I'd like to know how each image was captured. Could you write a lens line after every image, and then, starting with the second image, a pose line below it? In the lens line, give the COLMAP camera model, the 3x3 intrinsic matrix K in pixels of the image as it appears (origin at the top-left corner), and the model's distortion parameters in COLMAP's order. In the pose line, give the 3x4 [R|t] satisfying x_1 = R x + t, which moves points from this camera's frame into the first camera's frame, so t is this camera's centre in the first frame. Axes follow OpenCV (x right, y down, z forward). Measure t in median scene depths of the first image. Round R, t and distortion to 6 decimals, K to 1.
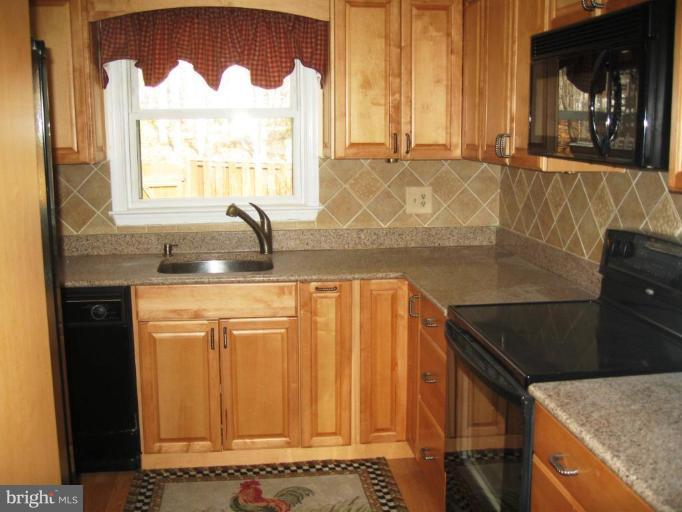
lens RADIAL K [[752.3, 0, 341.4], [0, 752.3, 241.8], [0, 0, 1]] dist [-0.159575, 0.247395]
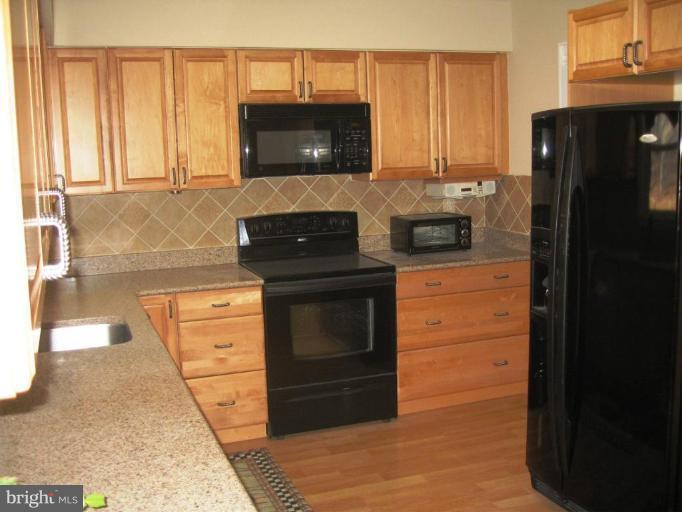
lens RADIAL K [[752.3, 0, 341.4], [0, 752.3, 241.8], [0, 0, 1]] dist [-0.159575, 0.247395]
pose [[-0.230152, -0.106939, 0.967261, -0.971458], [0.183715, 0.971297, 0.151098, -0.133637], [-0.955656, 0.212476, -0.203900, 0.825700]]
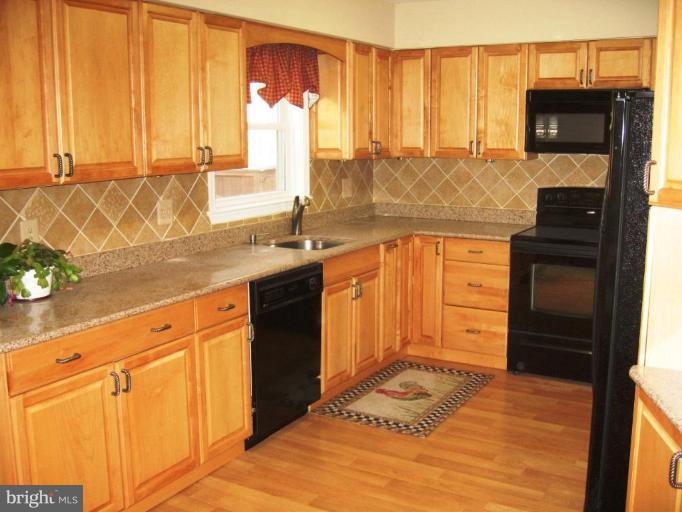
lens RADIAL K [[752.3, 0, 341.4], [0, 752.3, 241.8], [0, 0, 1]] dist [-0.159575, 0.247395]
pose [[0.604984, -0.112868, 0.788197, -1.106183], [0.122174, 0.991338, 0.048181, -0.026629], [-0.786808, 0.067148, 0.613534, 0.150332]]
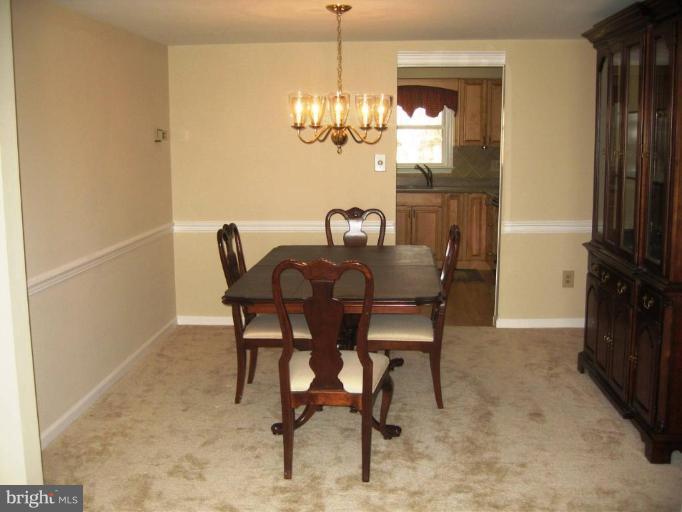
lens RADIAL K [[752.3, 0, 341.4], [0, 752.3, 241.8], [0, 0, 1]] dist [-0.159575, 0.247395]
pose [[0.981284, 0.030186, -0.190188, 0.087953], [-0.032657, 0.999418, -0.009869, 0.240474], [0.189779, 0.015895, 0.981698, -1.480236]]
